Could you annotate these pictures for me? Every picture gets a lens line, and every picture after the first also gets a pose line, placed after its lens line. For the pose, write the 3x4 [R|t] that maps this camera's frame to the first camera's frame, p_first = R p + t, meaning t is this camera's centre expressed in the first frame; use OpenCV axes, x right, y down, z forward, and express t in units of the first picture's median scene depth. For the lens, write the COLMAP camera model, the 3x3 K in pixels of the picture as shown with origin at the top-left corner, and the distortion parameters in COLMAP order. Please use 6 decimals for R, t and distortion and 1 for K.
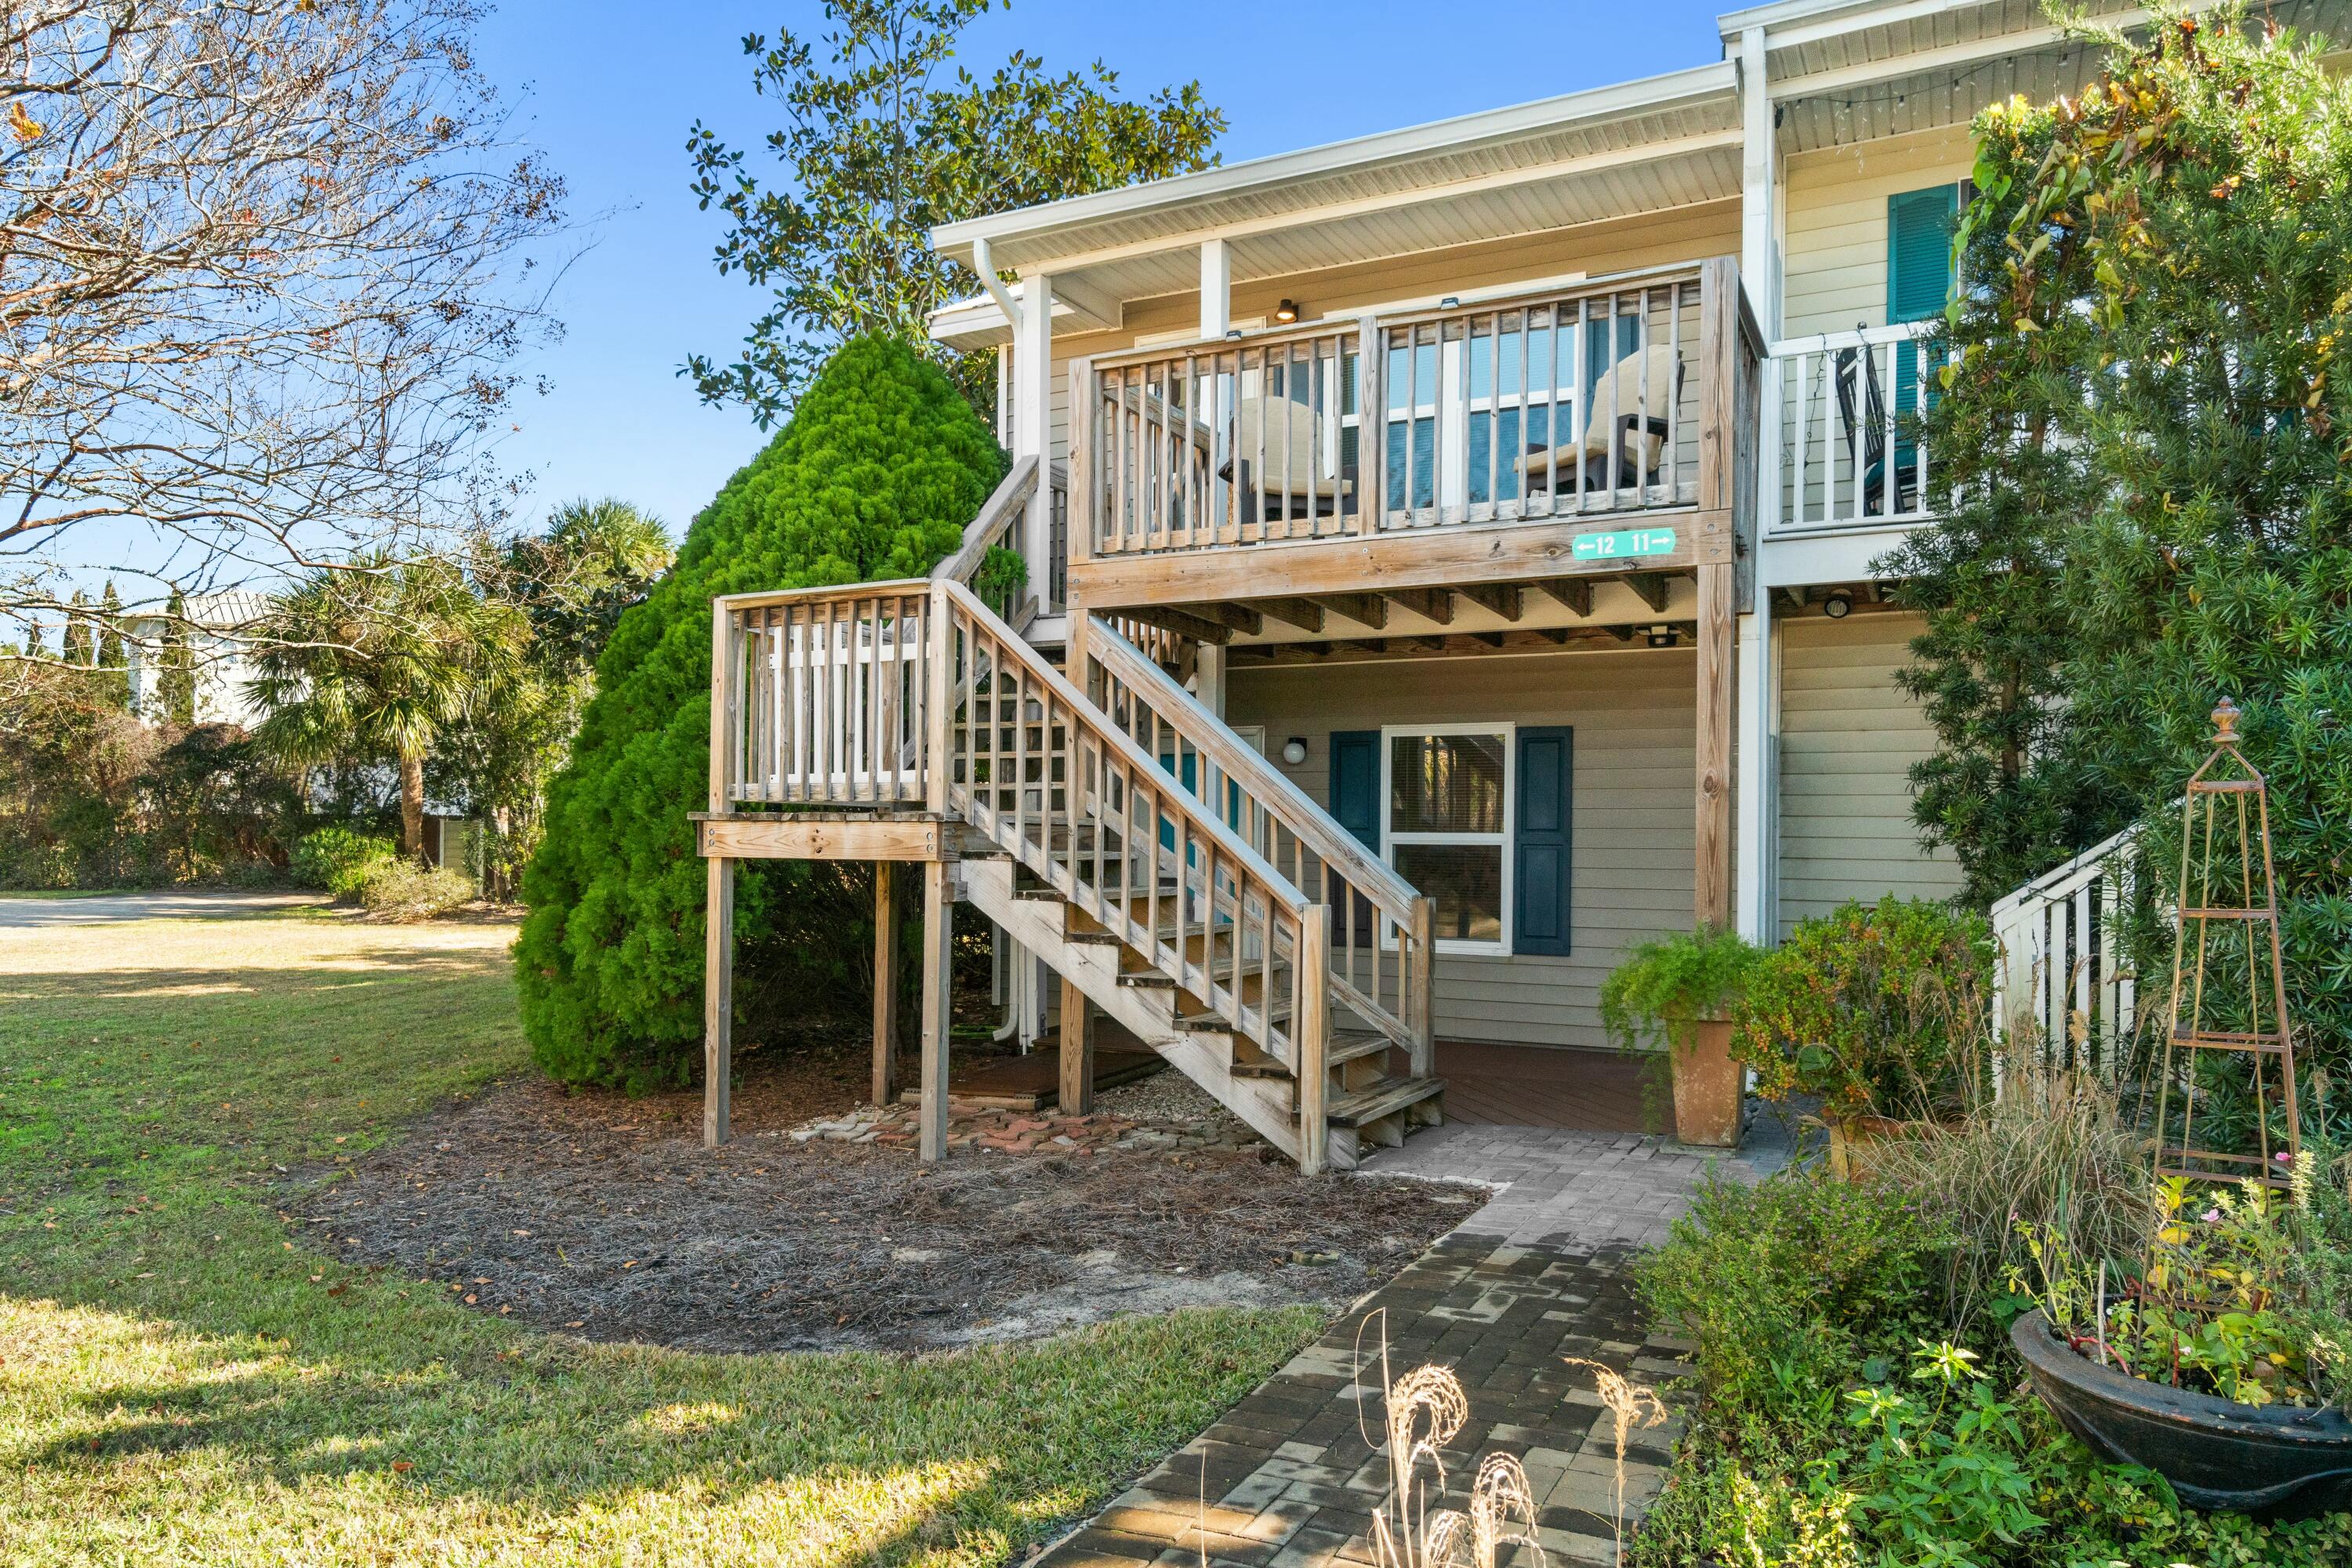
lens RADIAL K [[1487.1, 0, 1174.2], [0, 1487.1, 828.2], [0, 0, 1]] dist [-0.003899, -0.000897]
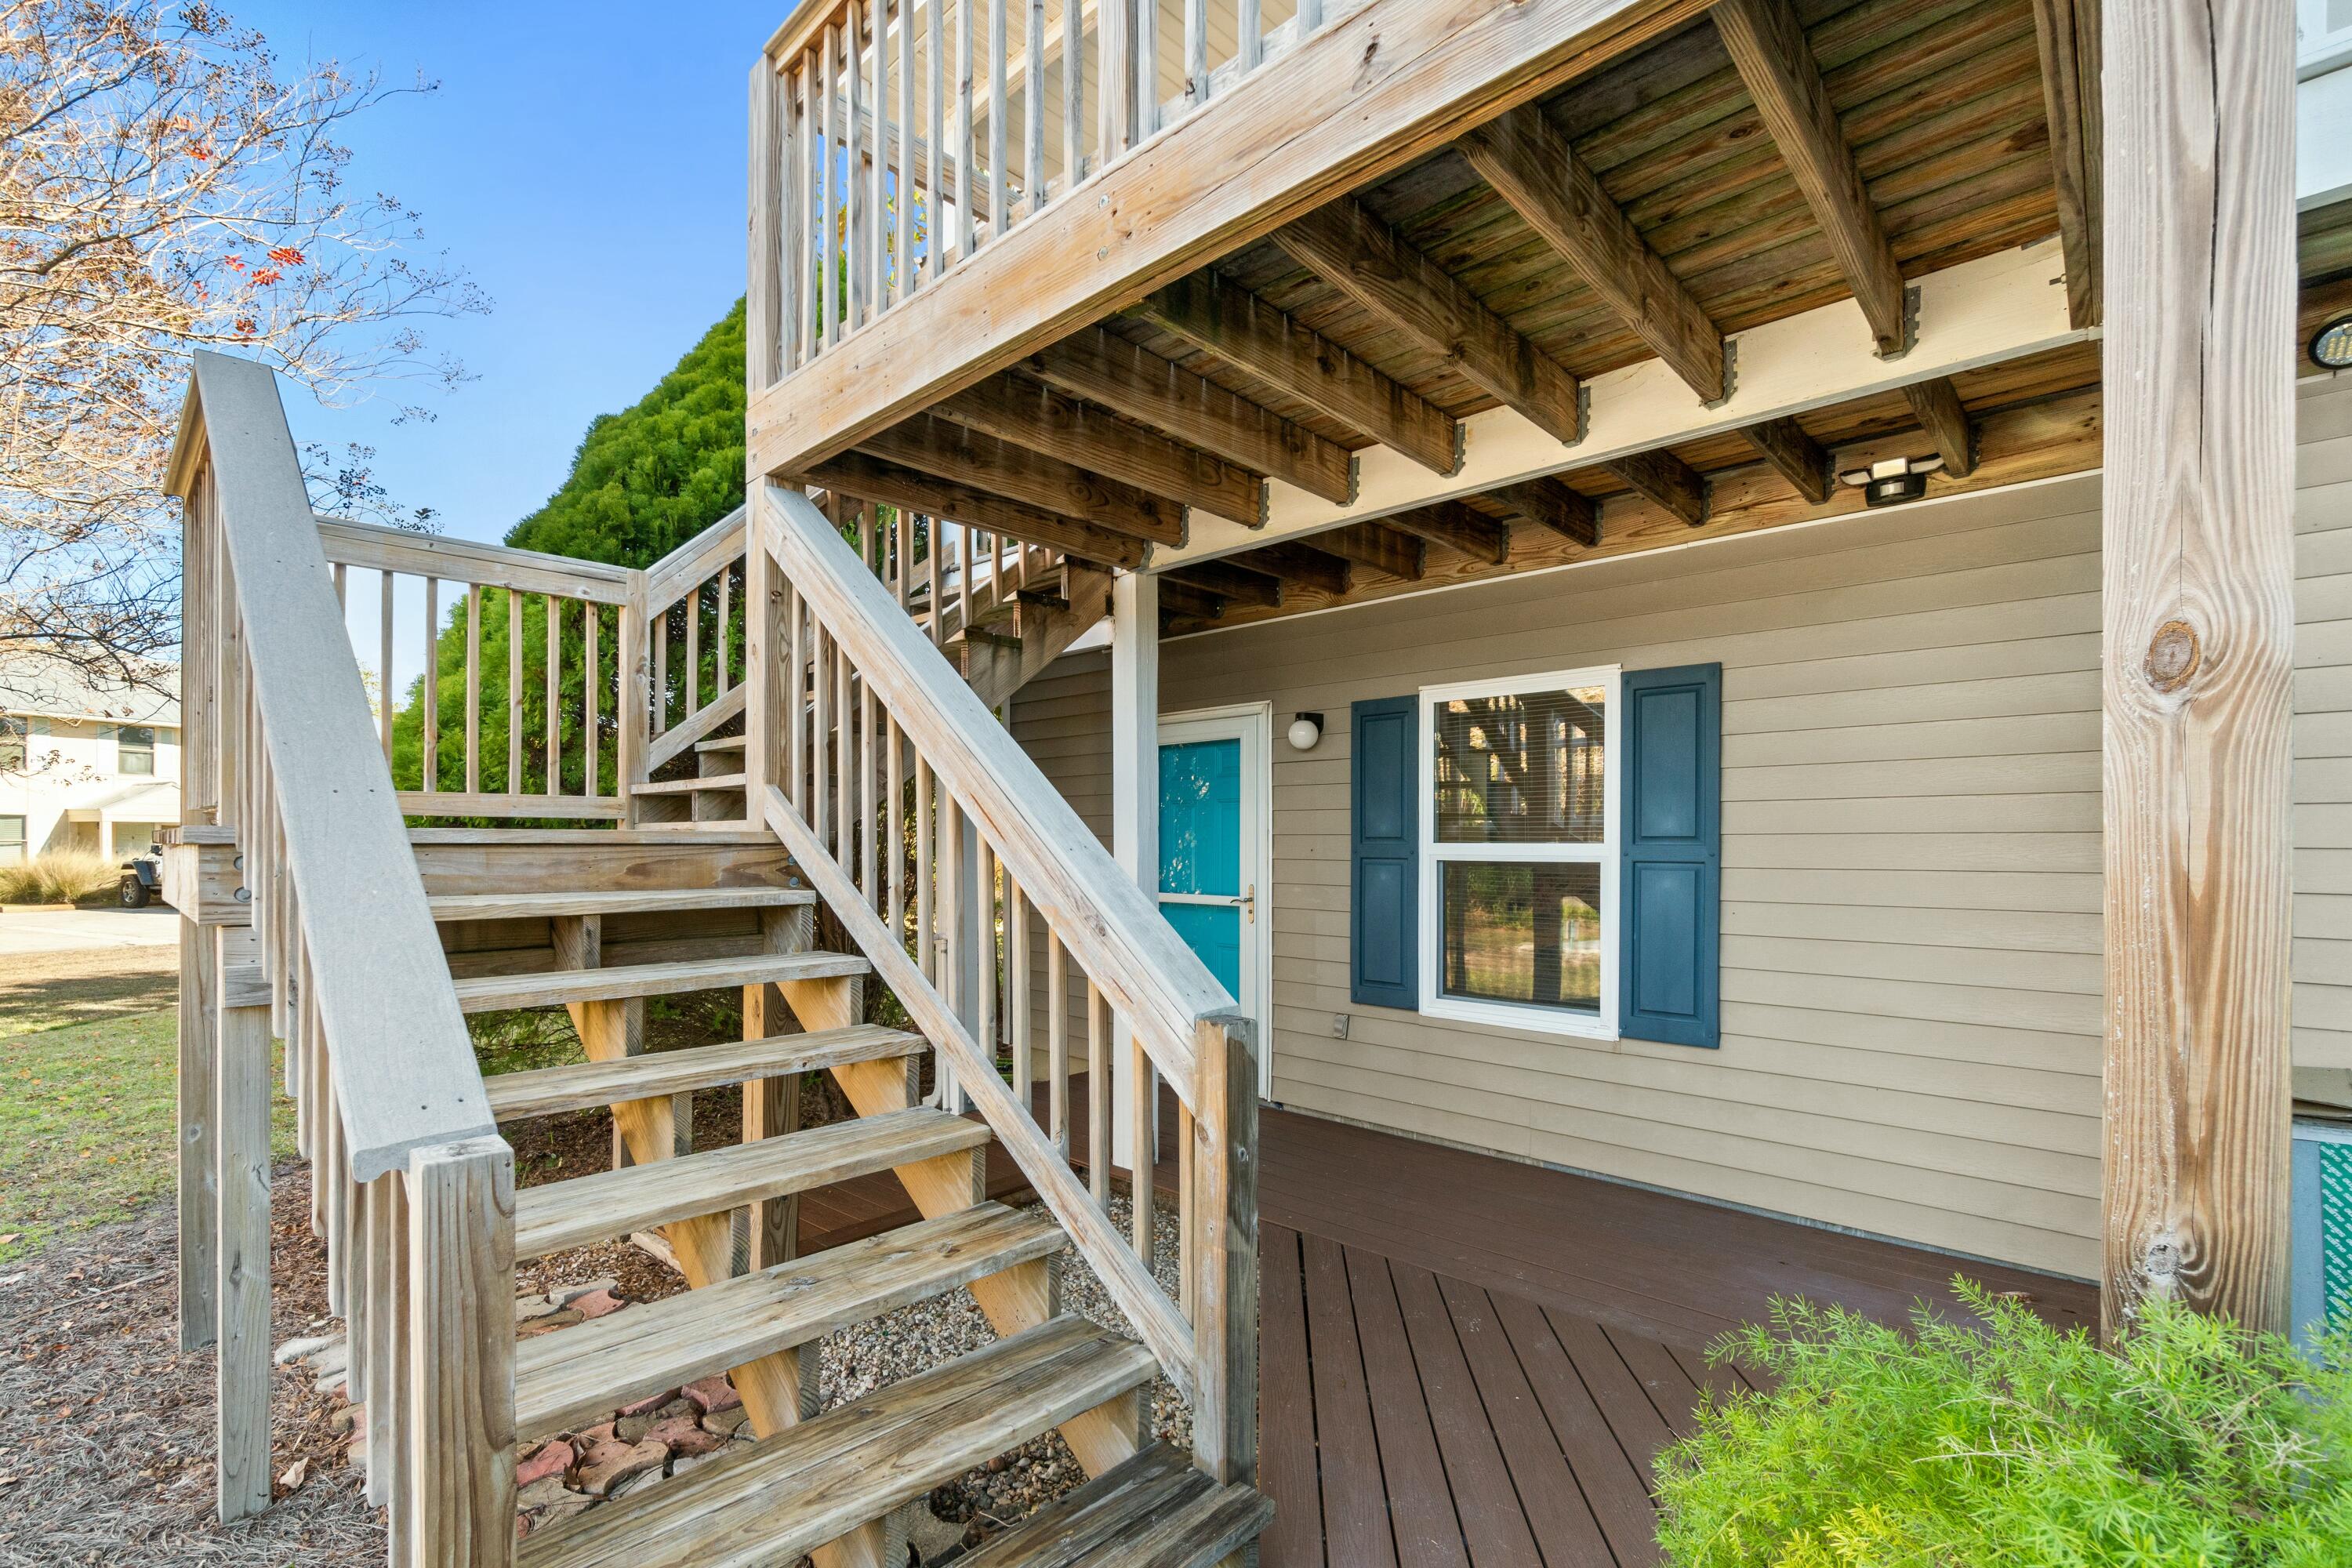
lens RADIAL K [[1017.3, 0, 1168.9], [0, 1017.3, 852.9], [0, 0, 1]] dist [-0.012774, -0.000209]
pose [[0.957553, -0.007693, -0.288155, 0.229050], [0.012814, 0.999792, 0.015889, -0.002679], [0.287973, -0.018907, 0.957452, 0.725472]]
